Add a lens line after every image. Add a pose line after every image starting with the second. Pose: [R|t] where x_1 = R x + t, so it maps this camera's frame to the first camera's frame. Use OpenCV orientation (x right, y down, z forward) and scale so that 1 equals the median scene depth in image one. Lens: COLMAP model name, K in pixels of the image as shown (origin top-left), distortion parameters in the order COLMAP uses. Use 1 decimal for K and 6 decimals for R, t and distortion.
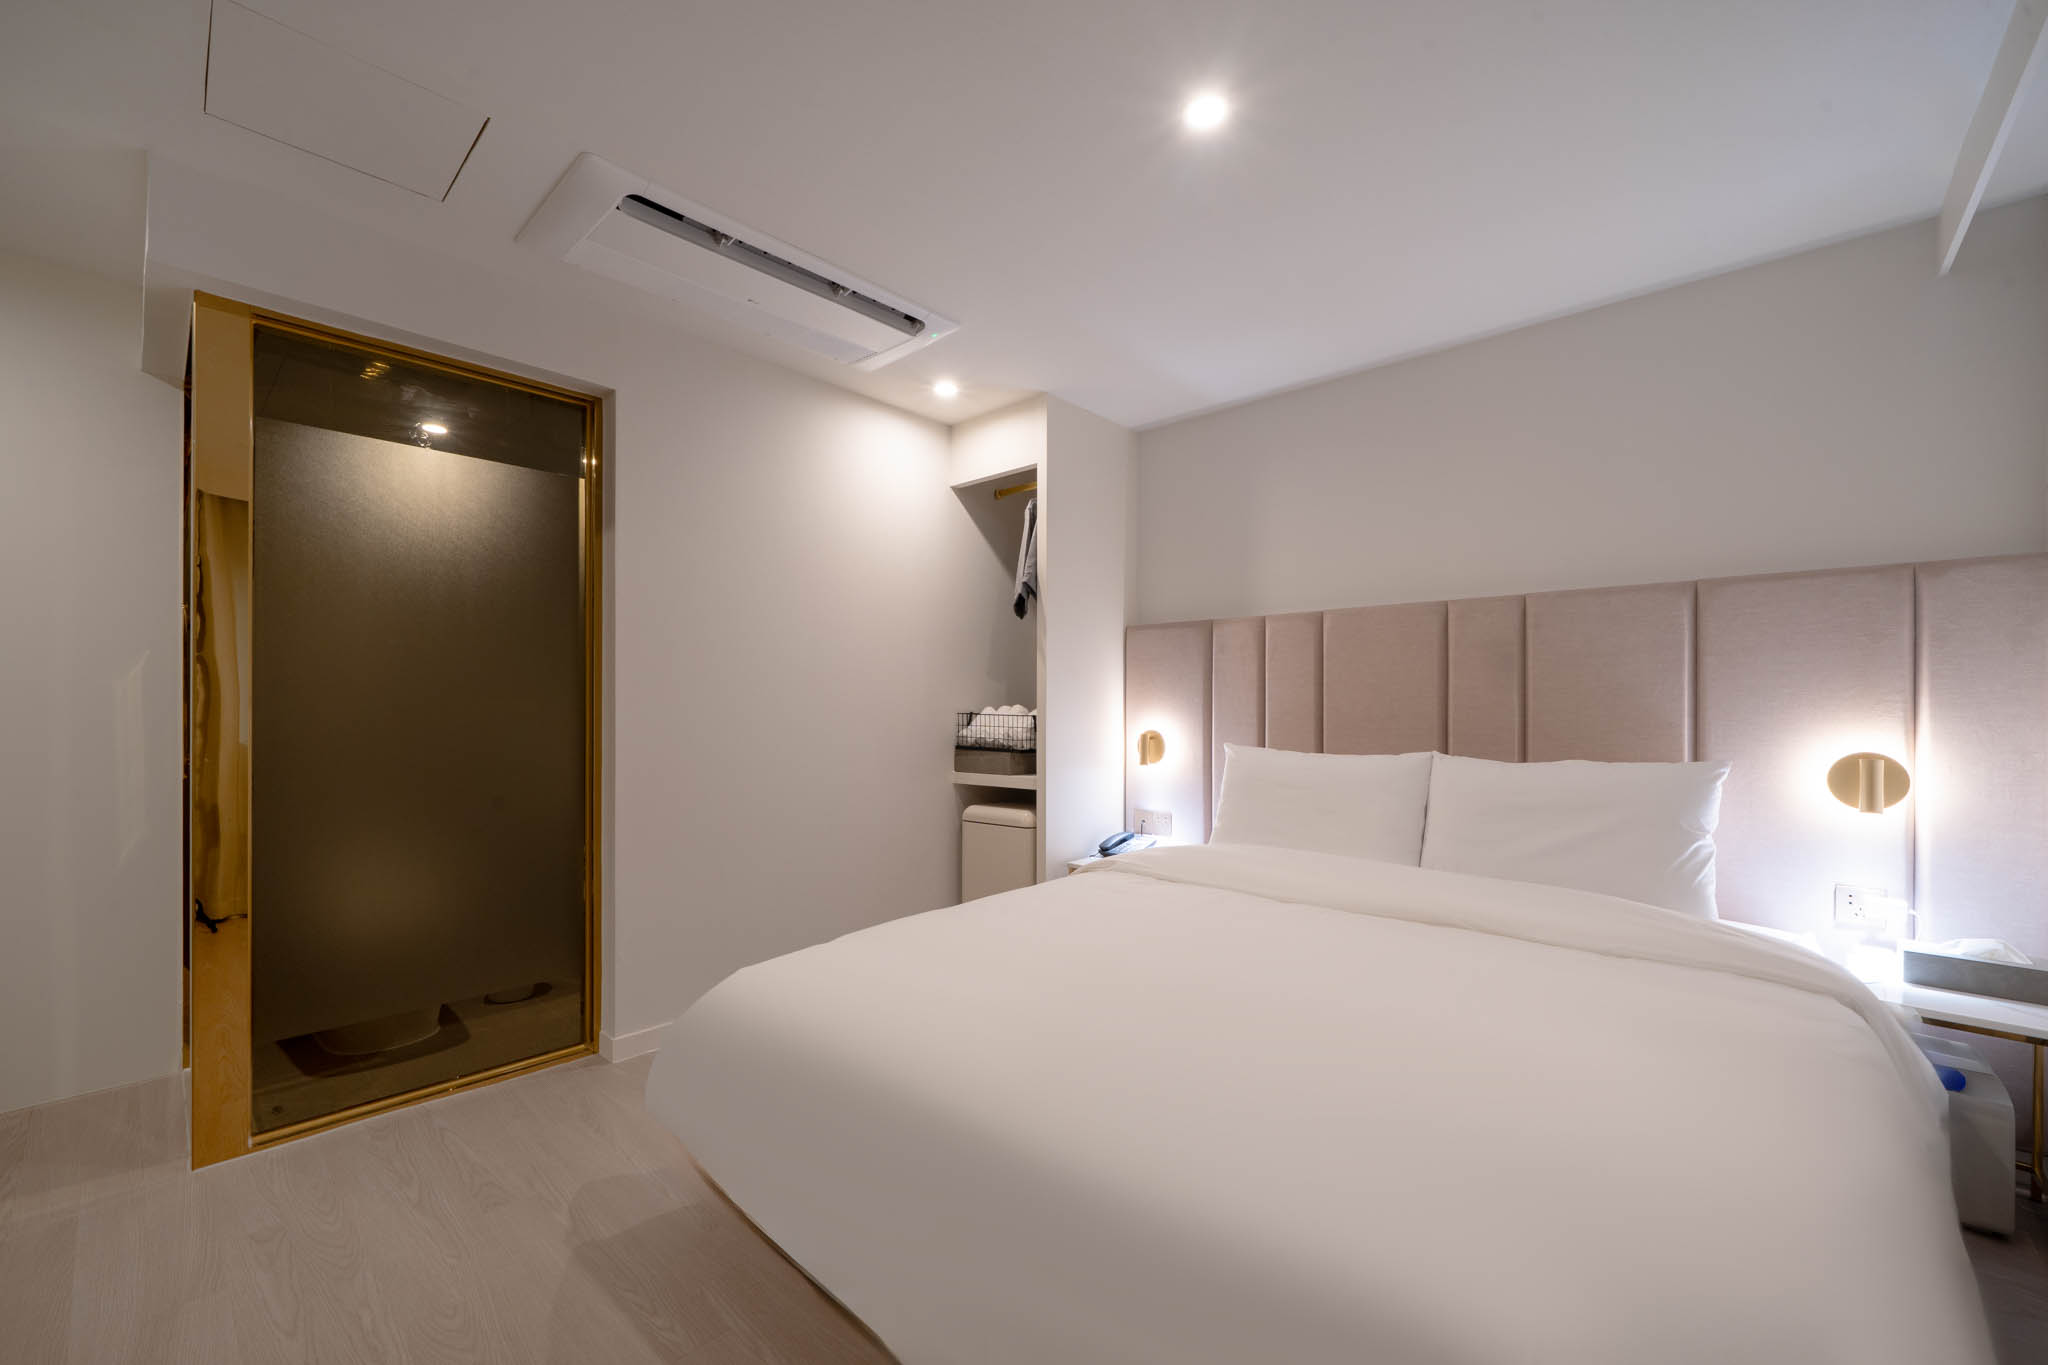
lens RADIAL K [[801.7, 0, 1016.2], [0, 801.7, 692.1], [0, 0, 1]] dist [-0.003283, -0.000317]
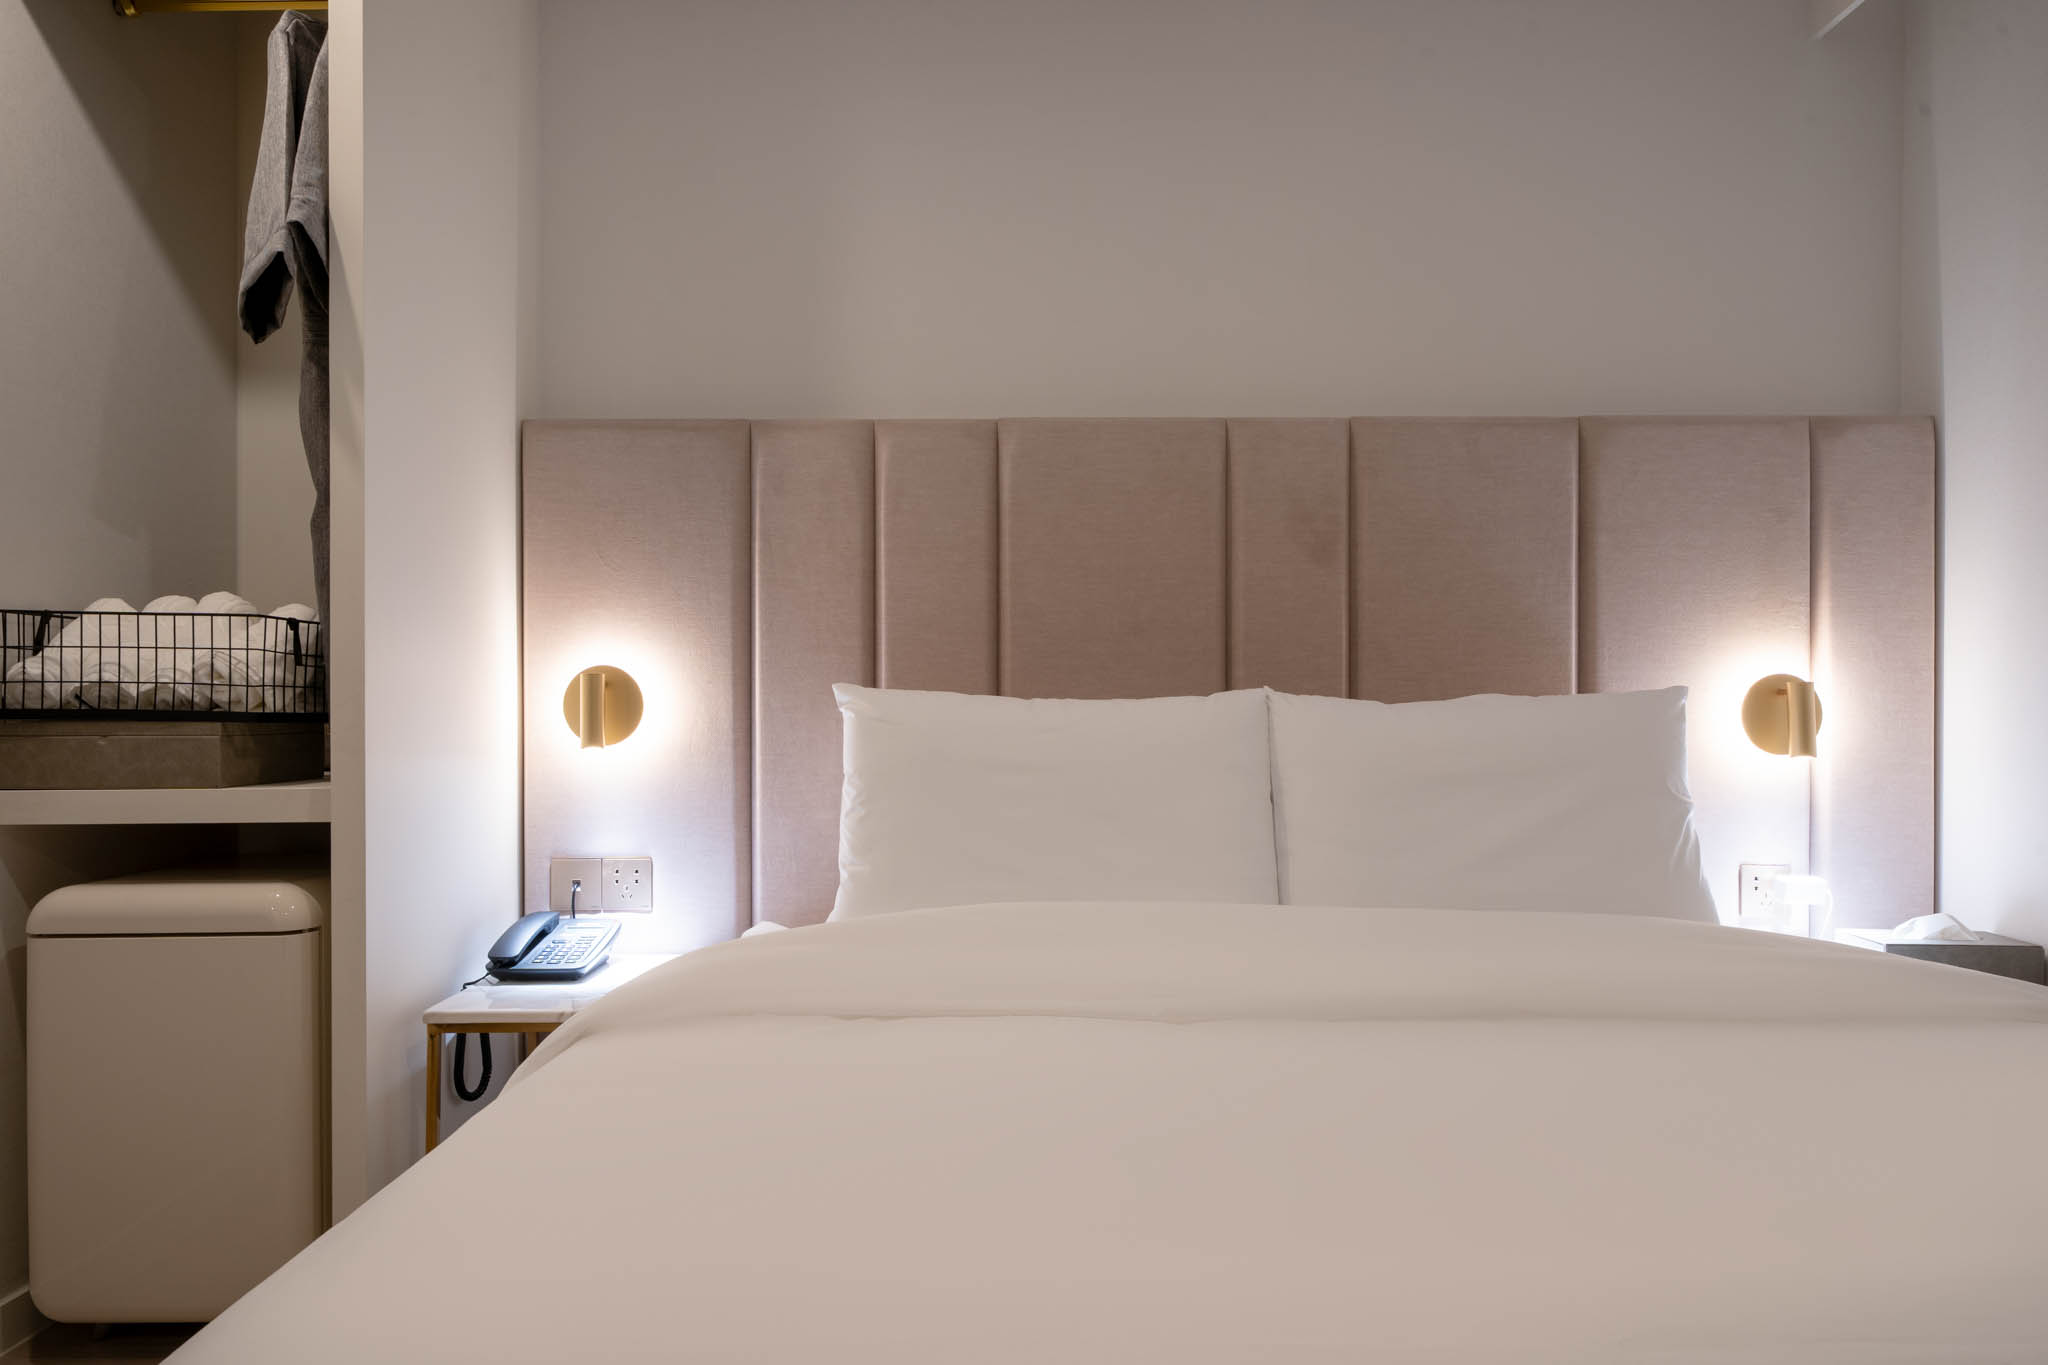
lens RADIAL K [[1236.2, 0, 1009.3], [0, 1236.2, 687.7], [0, 0, 1]] dist [-0.000188, -0.001350]
pose [[0.743682, 0.005392, 0.668512, -0.117940], [-0.012158, 0.999911, 0.005461, 0.057448], [-0.668423, -0.012189, 0.743681, 0.405662]]
